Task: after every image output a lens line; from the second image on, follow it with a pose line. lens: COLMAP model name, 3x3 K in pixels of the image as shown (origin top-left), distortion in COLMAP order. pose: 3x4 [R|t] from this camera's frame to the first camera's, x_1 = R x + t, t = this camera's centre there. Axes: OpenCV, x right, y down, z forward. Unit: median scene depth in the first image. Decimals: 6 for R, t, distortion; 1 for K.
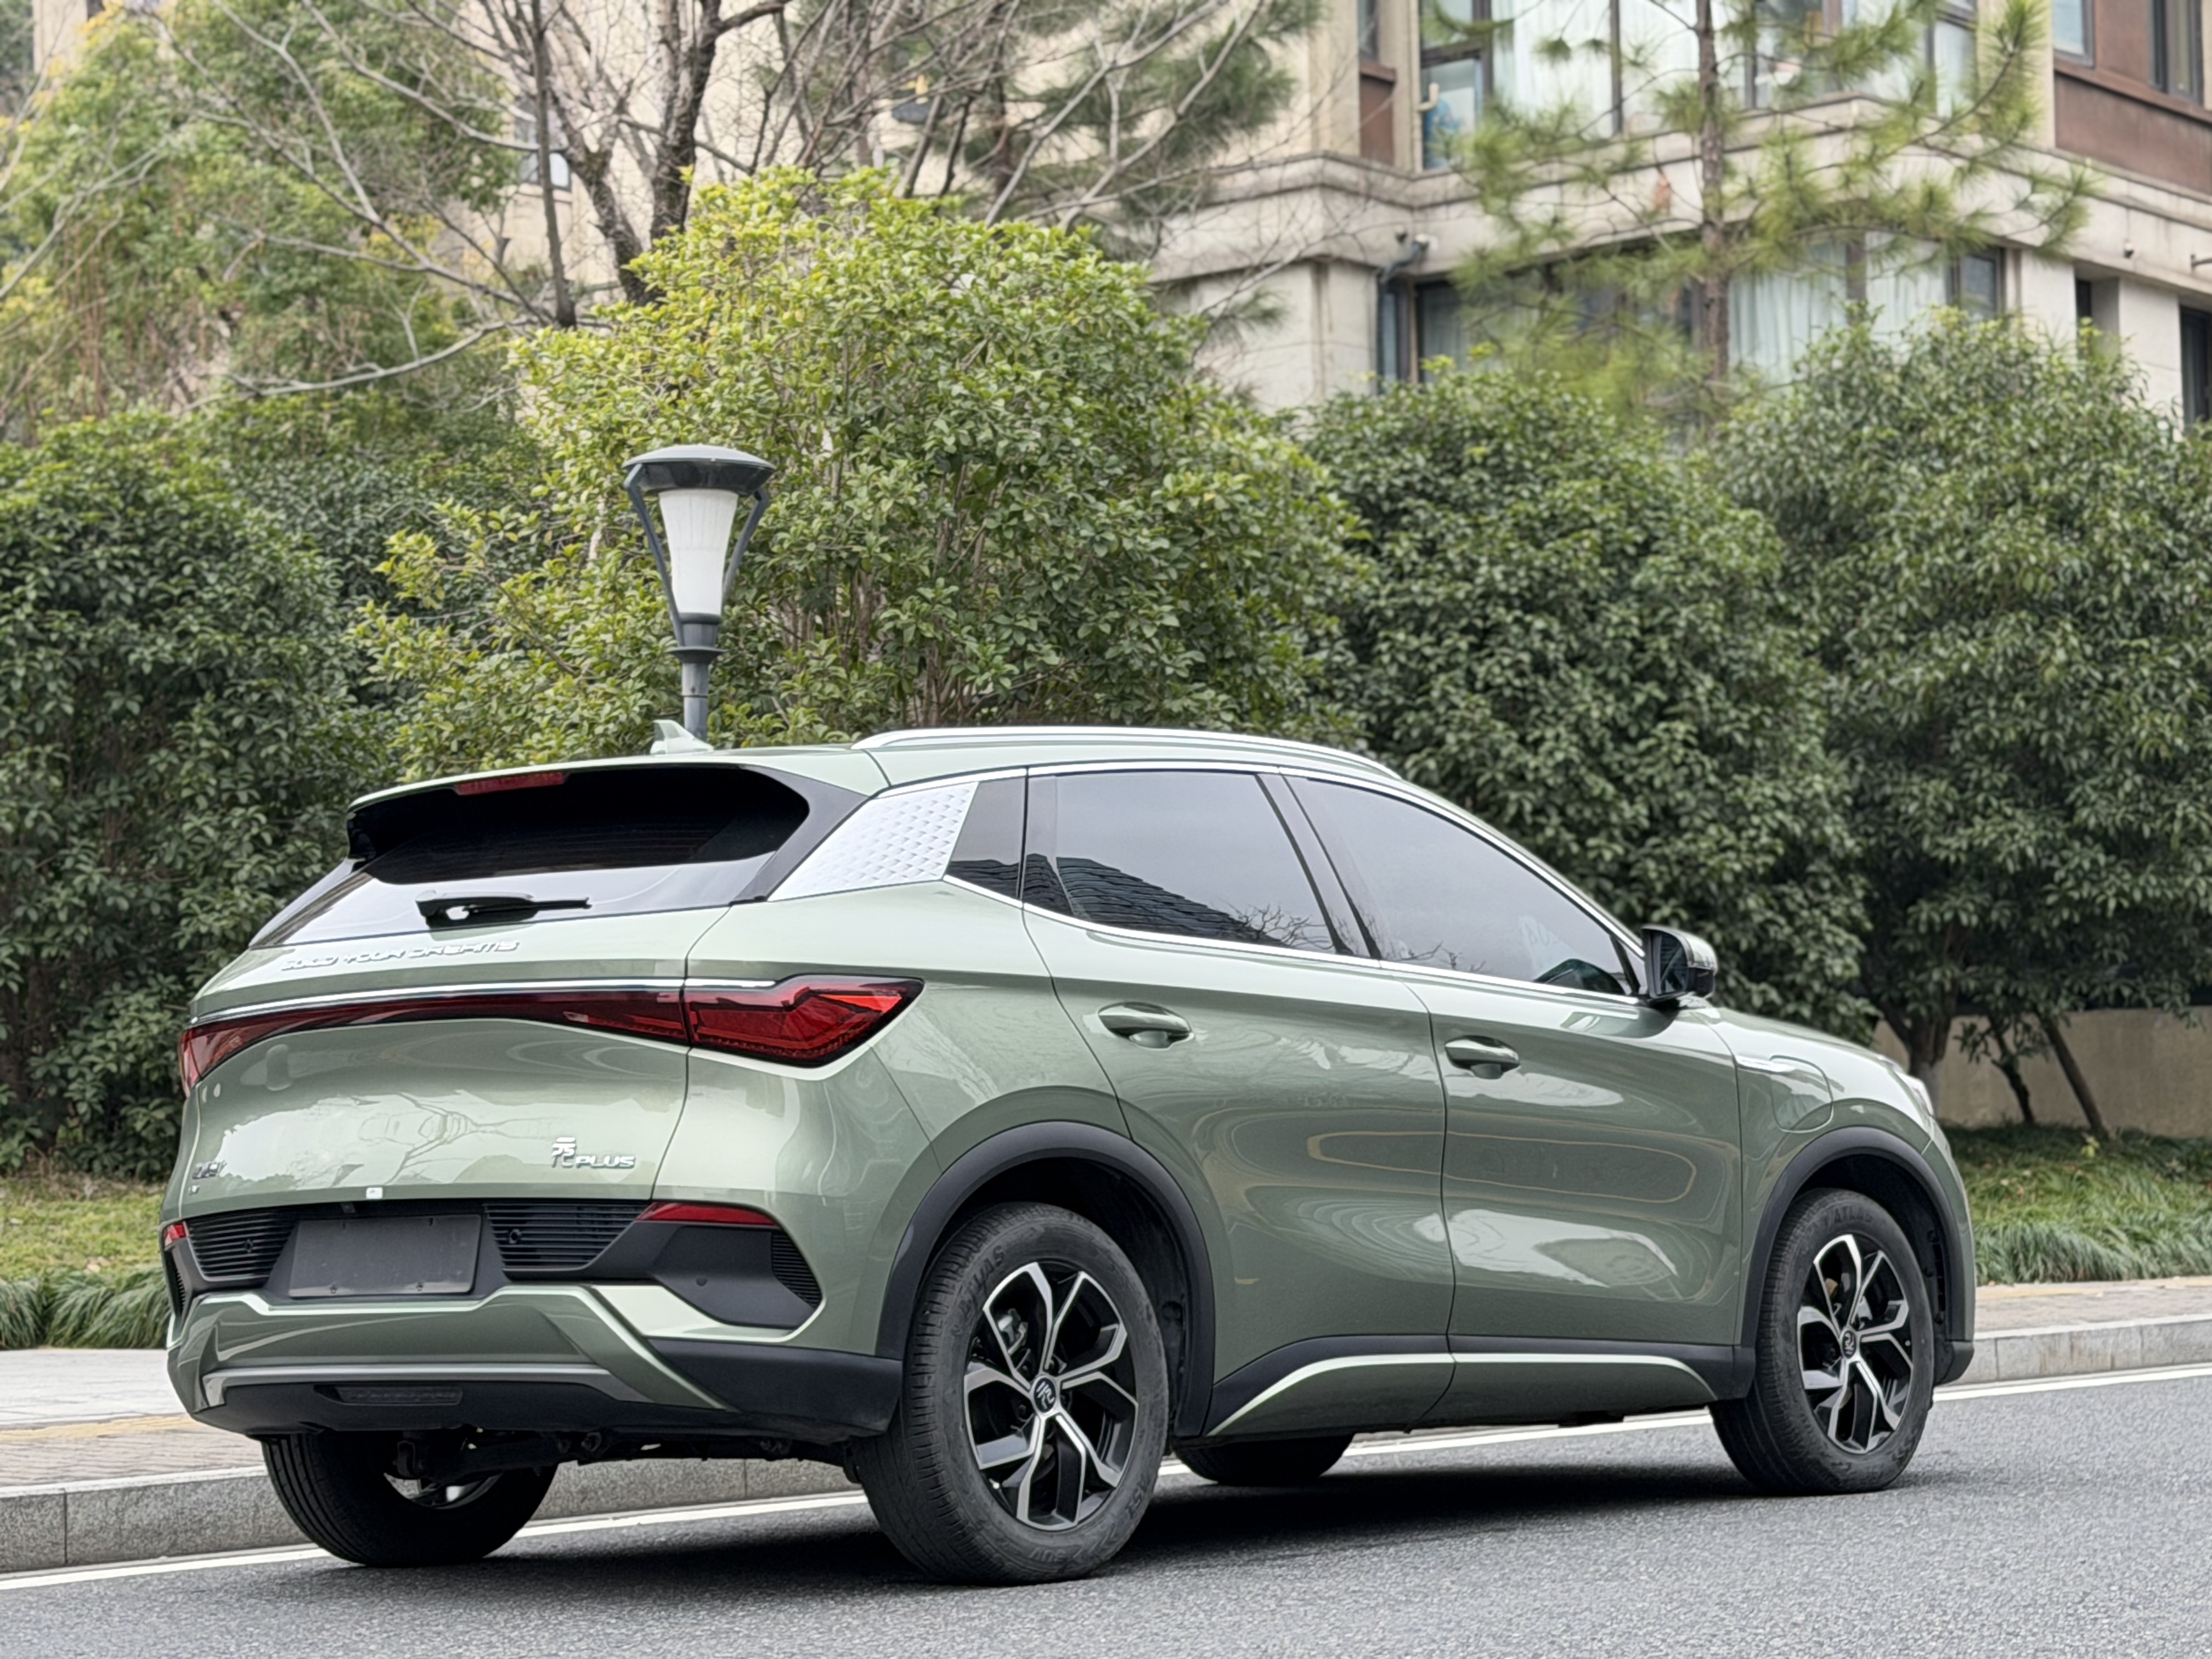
lens RADIAL K [[4896.9, 0, 1106.0], [0, 4896.9, 829.5], [0, 0, 1]] dist [0.020015, 0.367583]
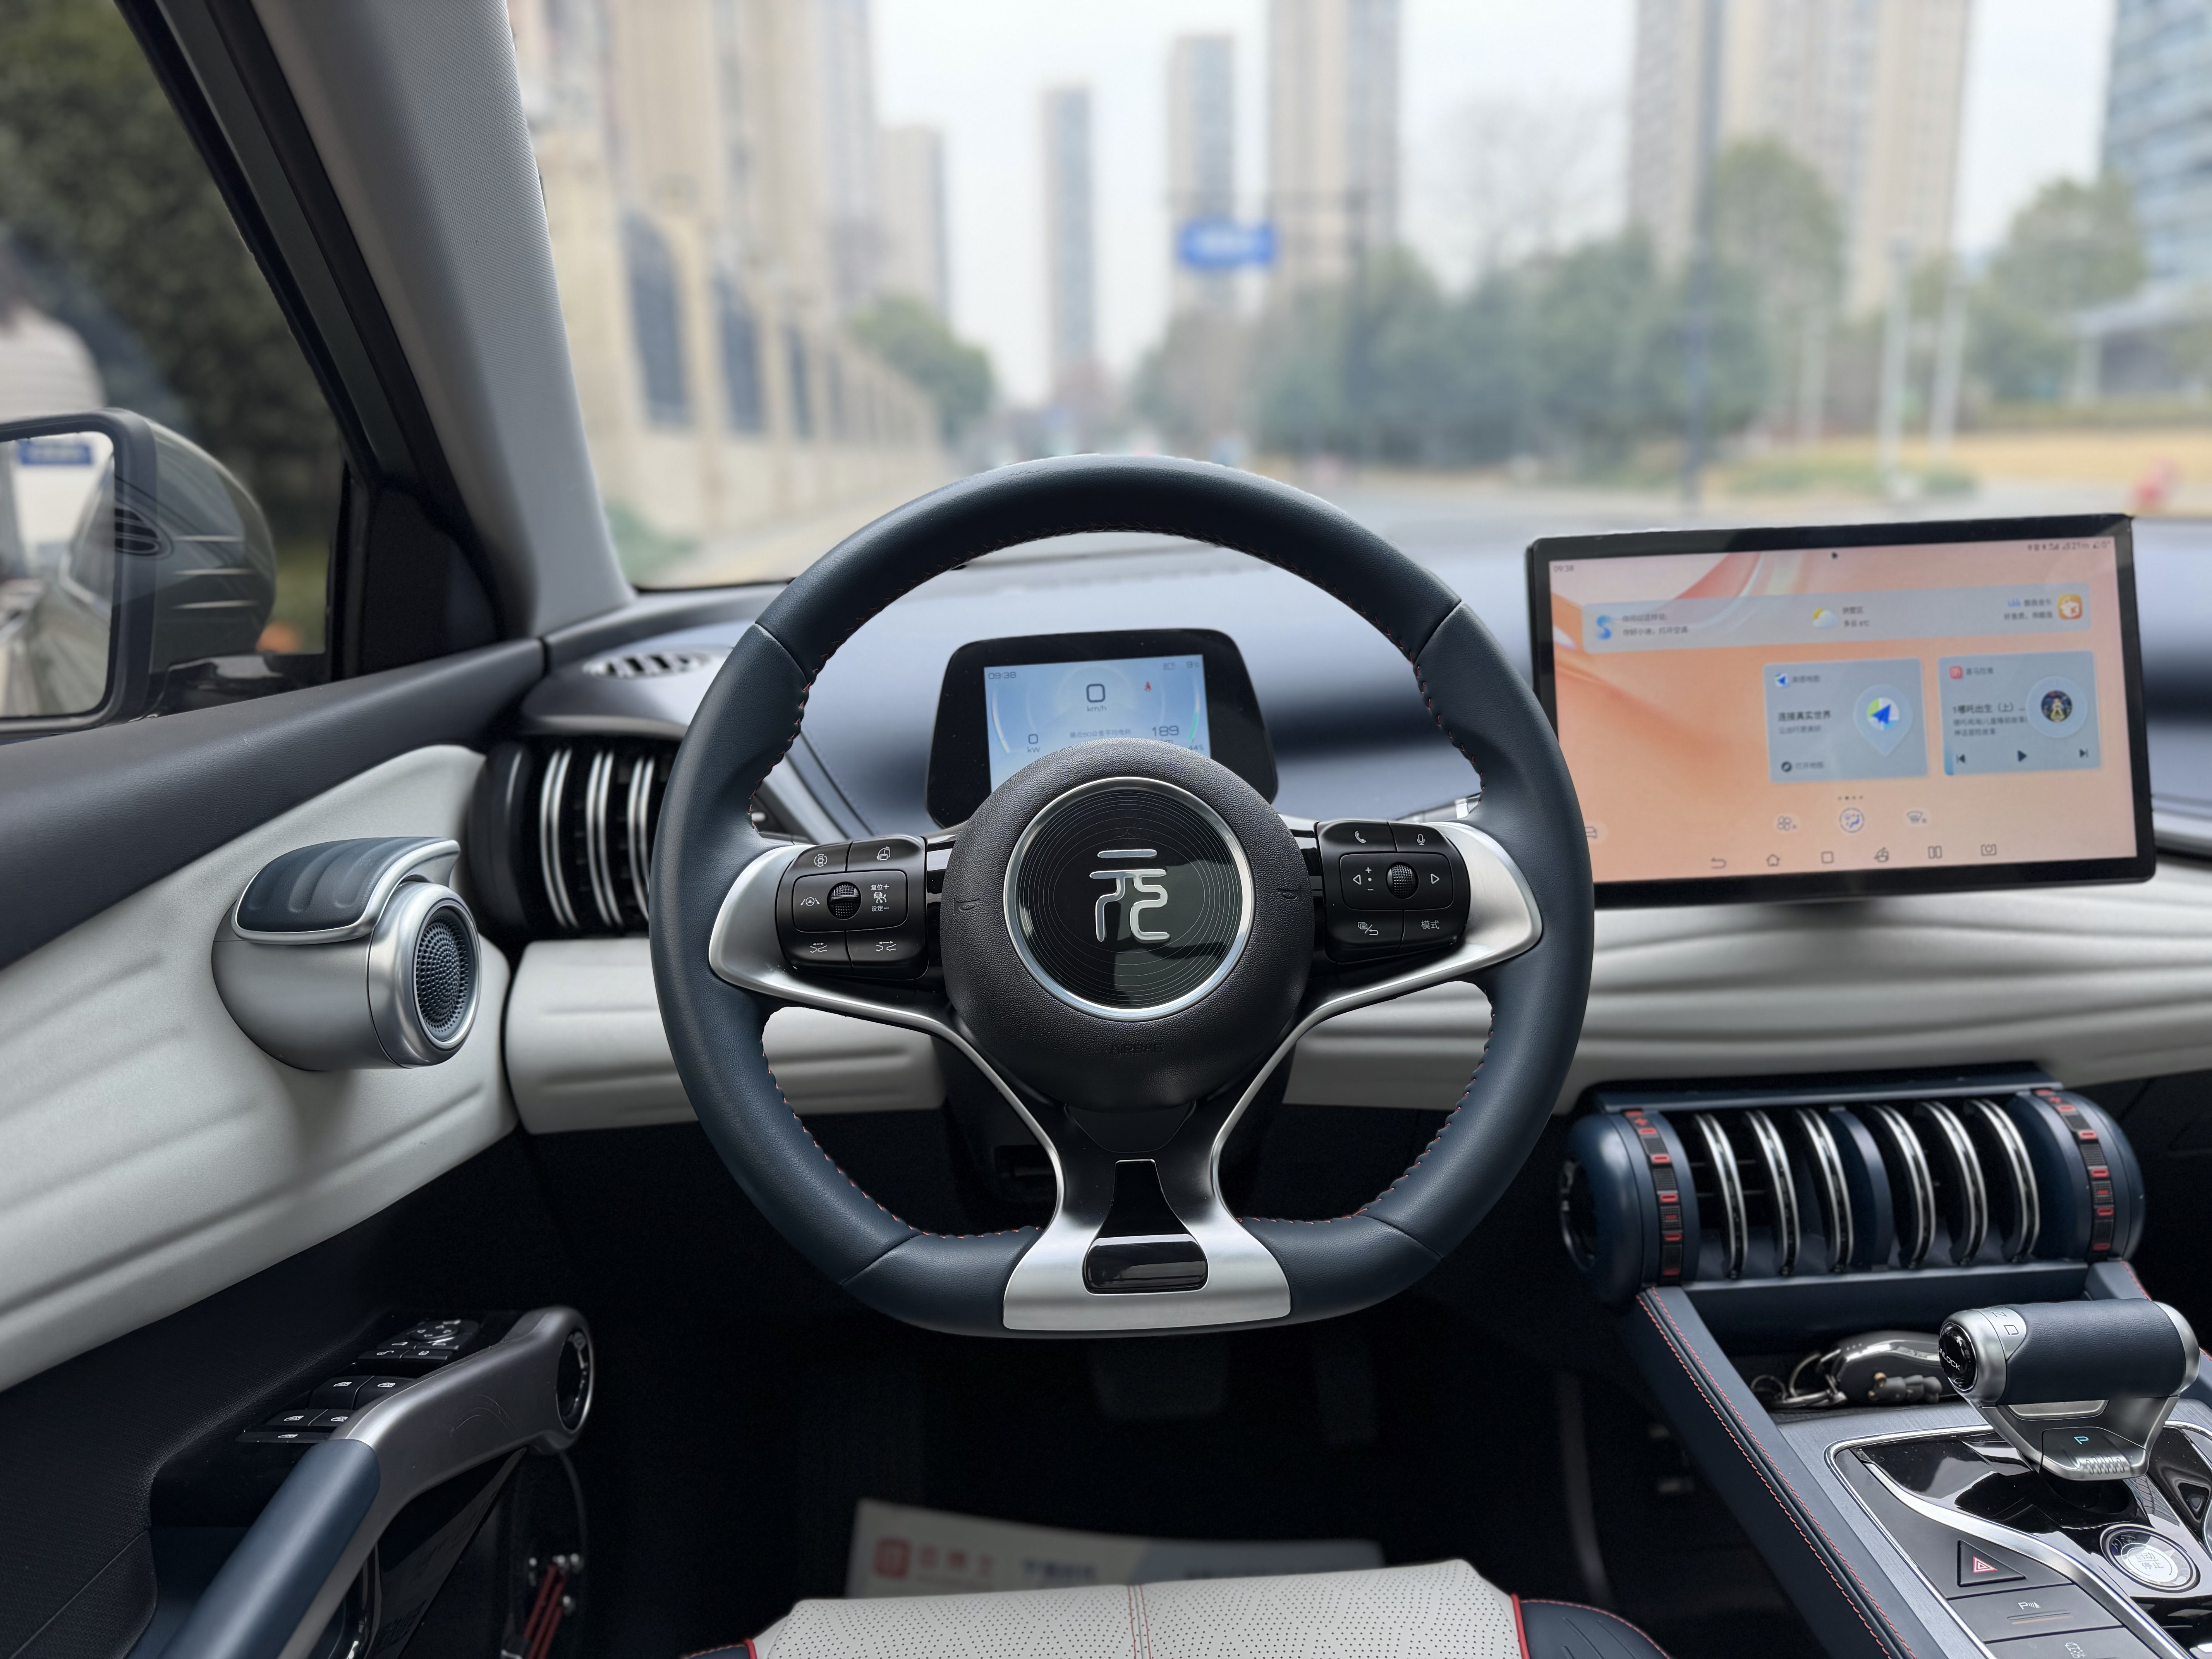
lens RADIAL K [[1566.5, 0, 1095.8], [0, 1566.5, 835.3], [0, 0, 1]] dist [0.040735, -0.049993]
pose [[0.733460, -0.150704, 0.662816, -0.017189], [-0.047213, 0.961463, 0.270852, 0.012440], [-0.678091, -0.229952, 0.698079, 0.473517]]
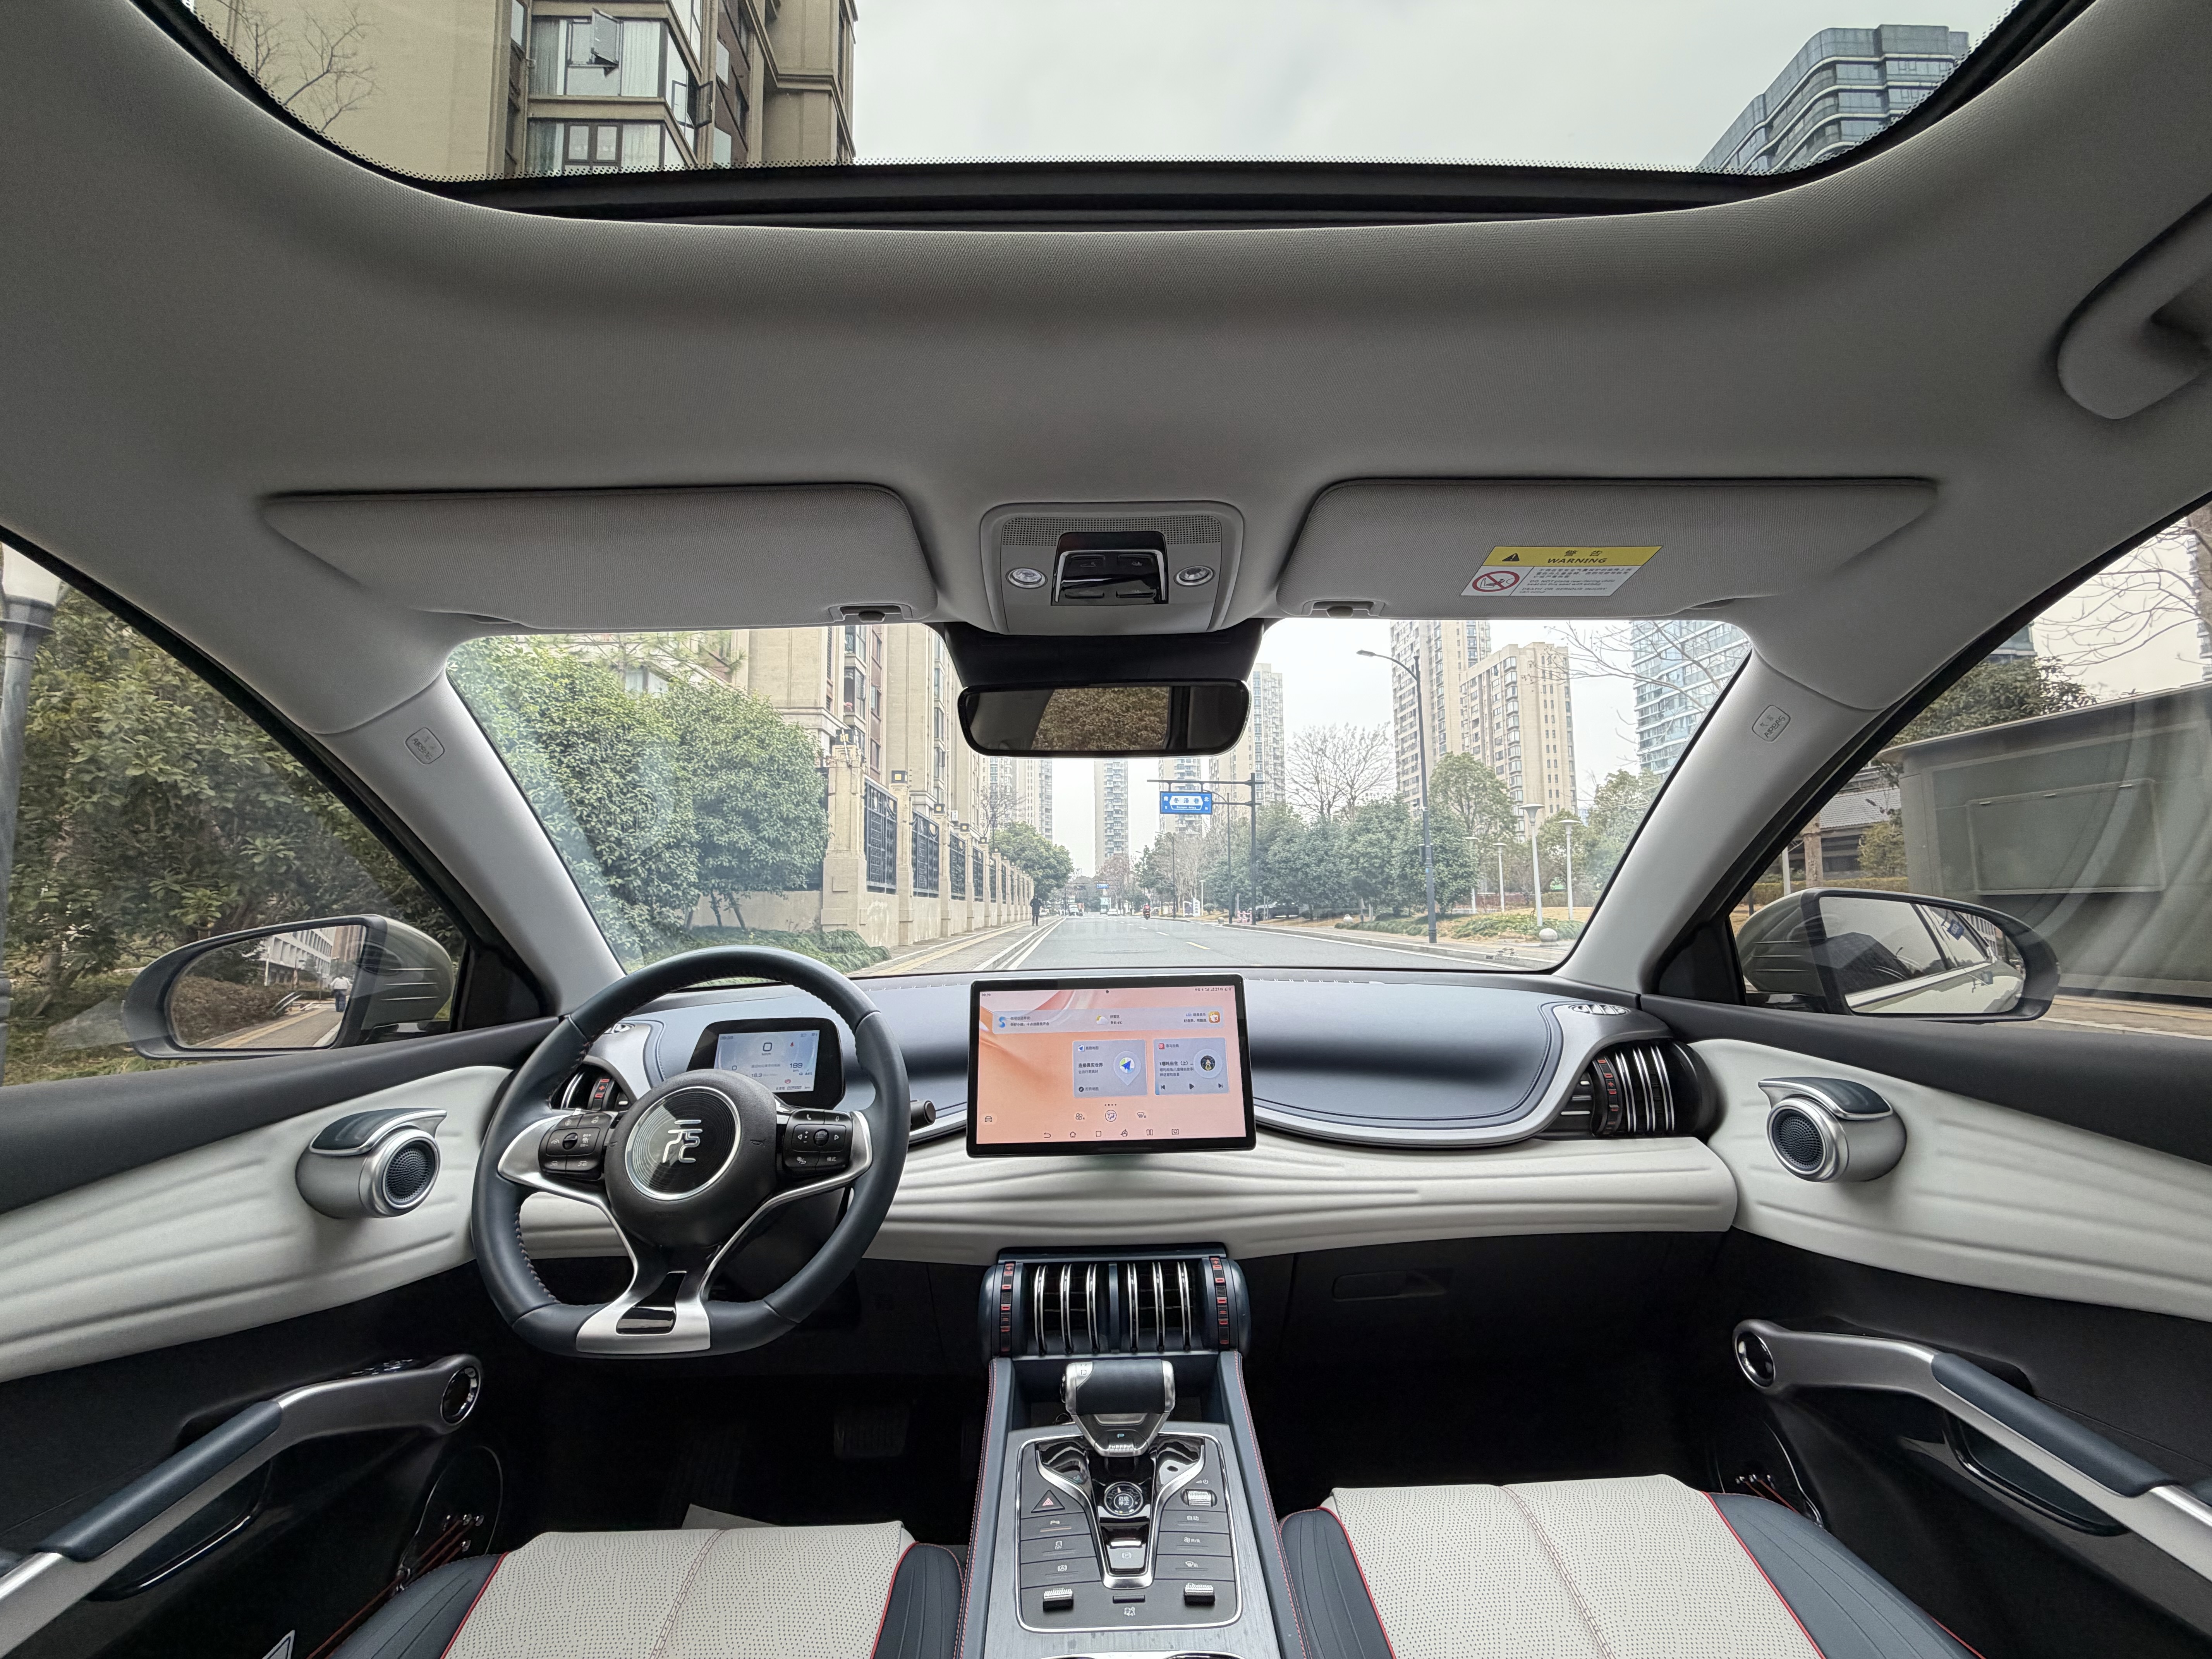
lens RADIAL K [[869.2, 0, 1105.2], [0, 869.2, 833.0], [0, 0, 1]] dist [-0.001138, -0.000439]
pose [[0.748283, 0.077359, 0.658854, -0.009919], [-0.063045, 0.996975, -0.045458, 0.009077], [-0.660377, -0.007522, 0.750896, 0.454862]]
